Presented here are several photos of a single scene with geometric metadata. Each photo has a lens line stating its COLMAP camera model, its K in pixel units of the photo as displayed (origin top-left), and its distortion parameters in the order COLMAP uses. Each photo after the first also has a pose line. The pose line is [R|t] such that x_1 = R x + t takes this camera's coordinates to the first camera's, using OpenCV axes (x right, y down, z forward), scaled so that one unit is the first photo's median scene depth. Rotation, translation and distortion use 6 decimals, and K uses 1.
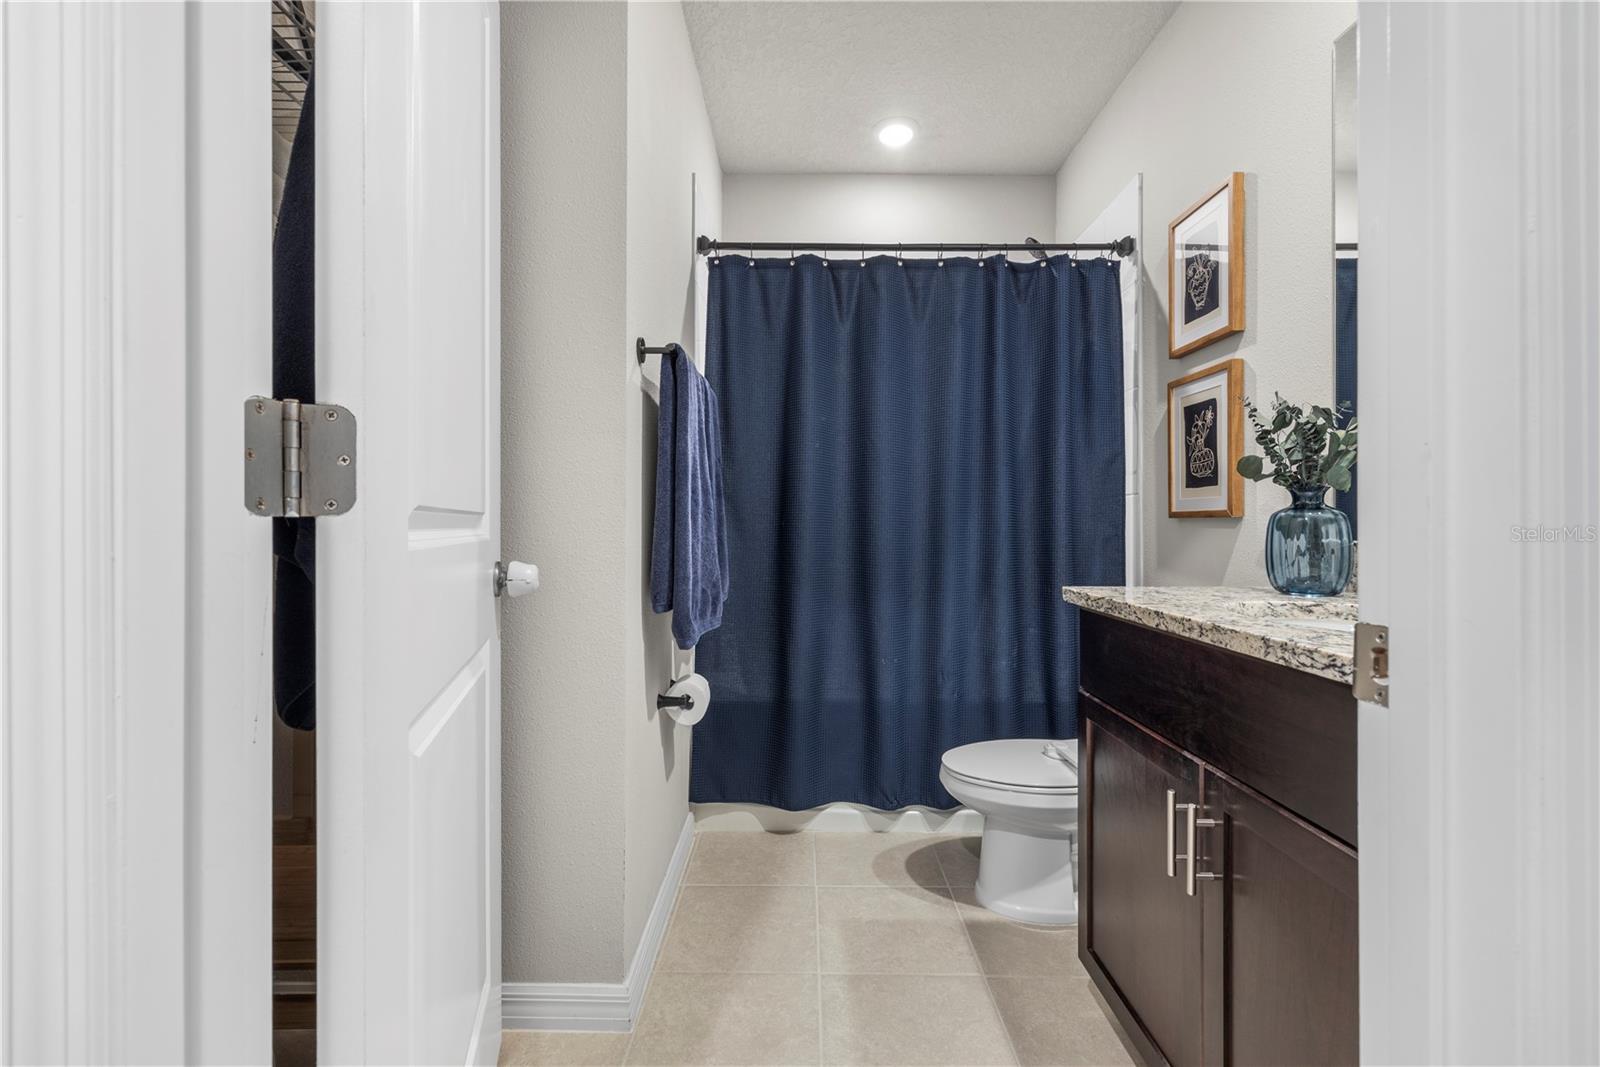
lens RADIAL K [[677.3, 0, 793.5], [0, 677.3, 525.3], [0, 0, 1]] dist [0.000050, -0.000649]
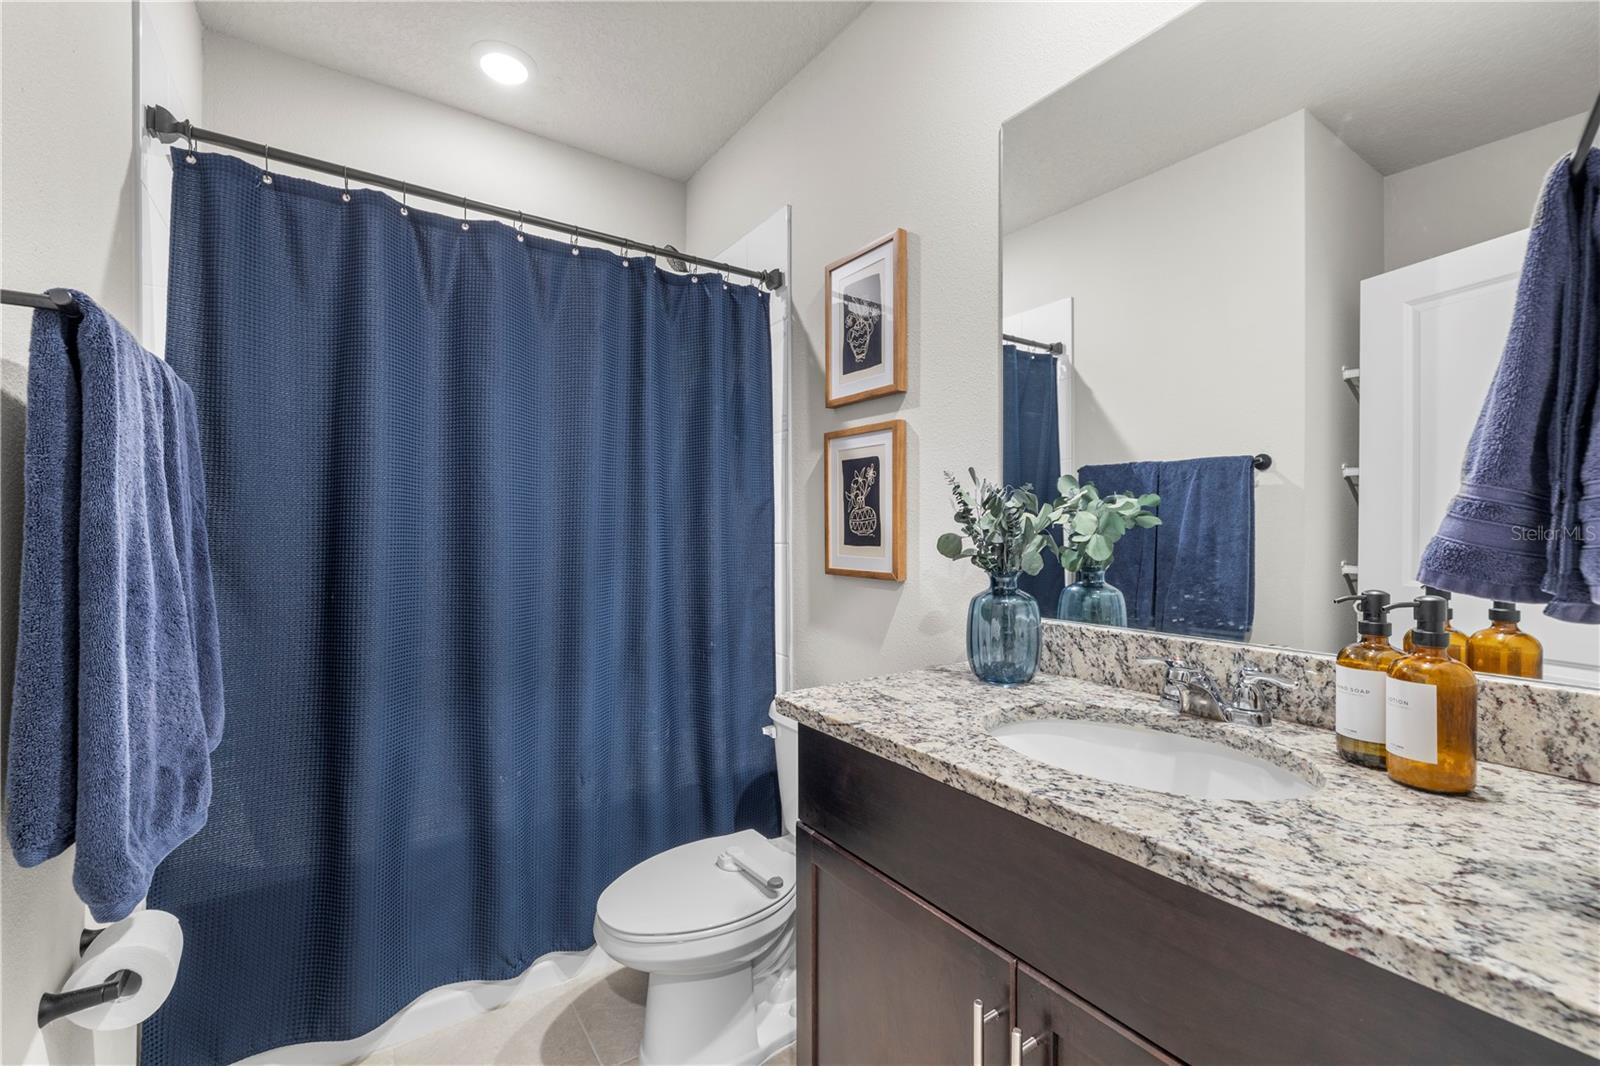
lens RADIAL K [[677.3, 0, 802.5], [0, 677.3, 534.5], [0, 0, 1]] dist [0.000050, -0.000649]
pose [[0.815623, -0.007711, 0.578533, -0.027347], [0.003397, 0.999958, 0.008538, -0.079297], [-0.578574, -0.004998, 0.815614, 0.251978]]
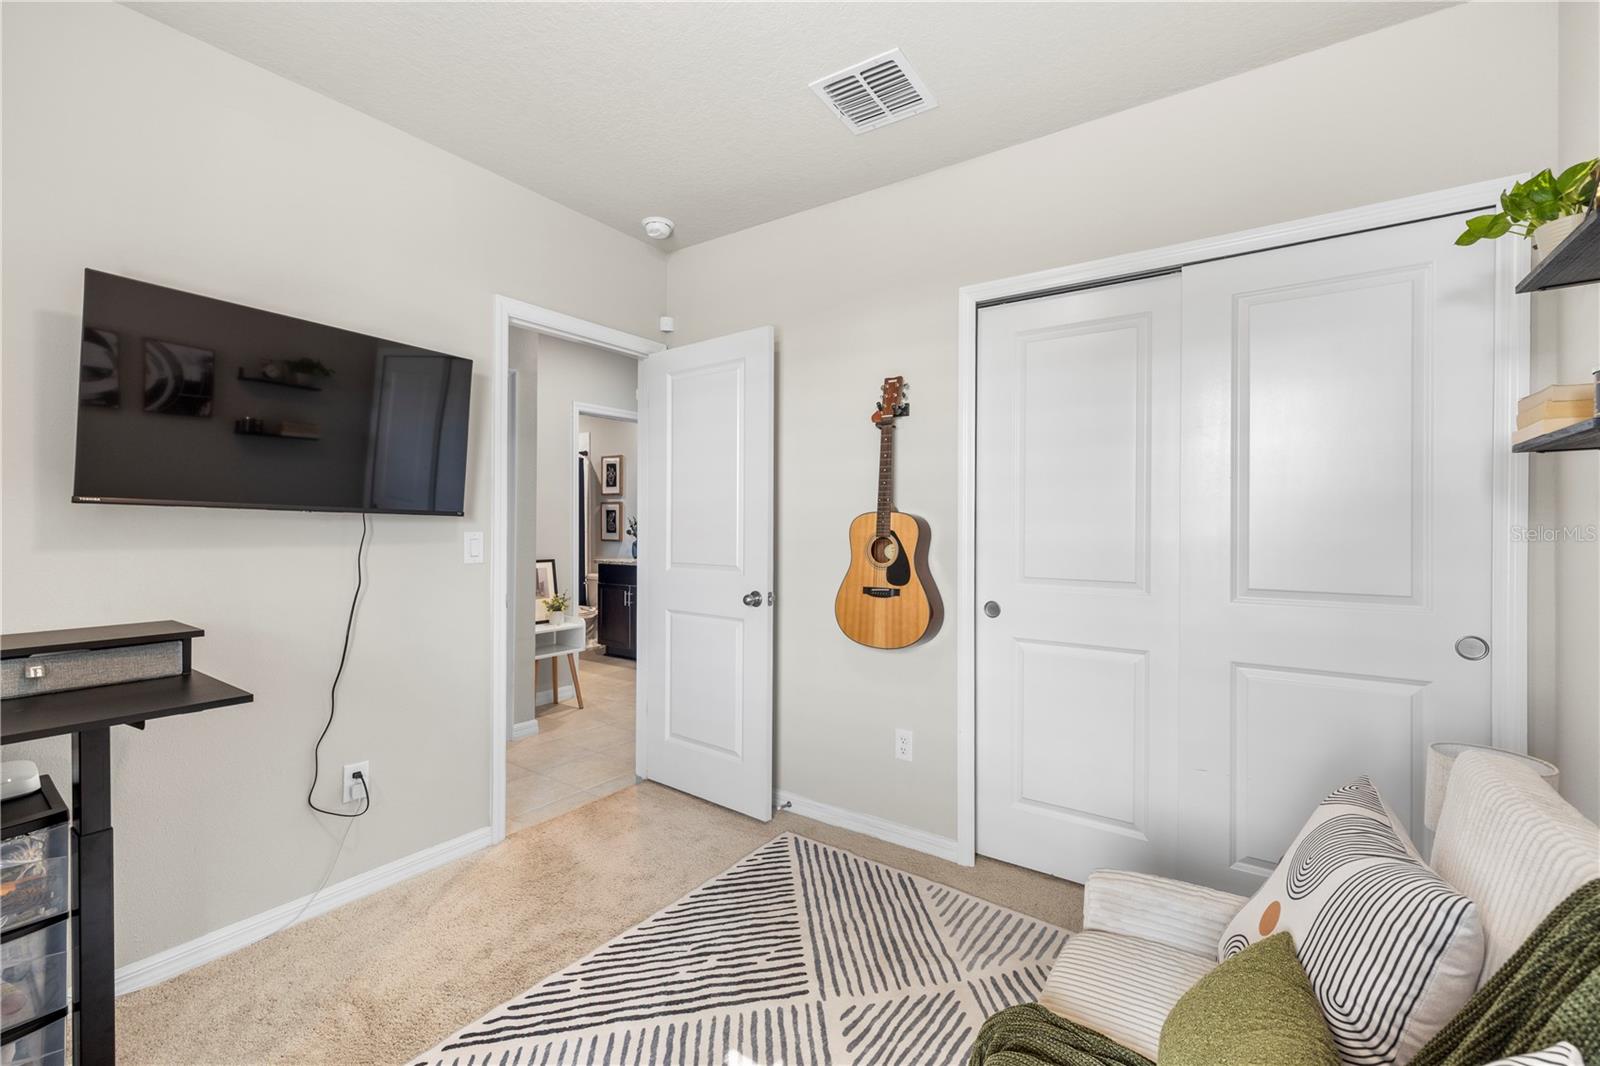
lens RADIAL K [[677.3, 0, 799.4], [0, 677.3, 532.1], [0, 0, 1]] dist [0.000050, -0.000649]
pose [[0.580019, -0.000514, 0.814603, -1.772513], [0.001291, 0.999999, -0.000288, -0.056990], [-0.814602, 0.001218, 0.580019, -1.936643]]
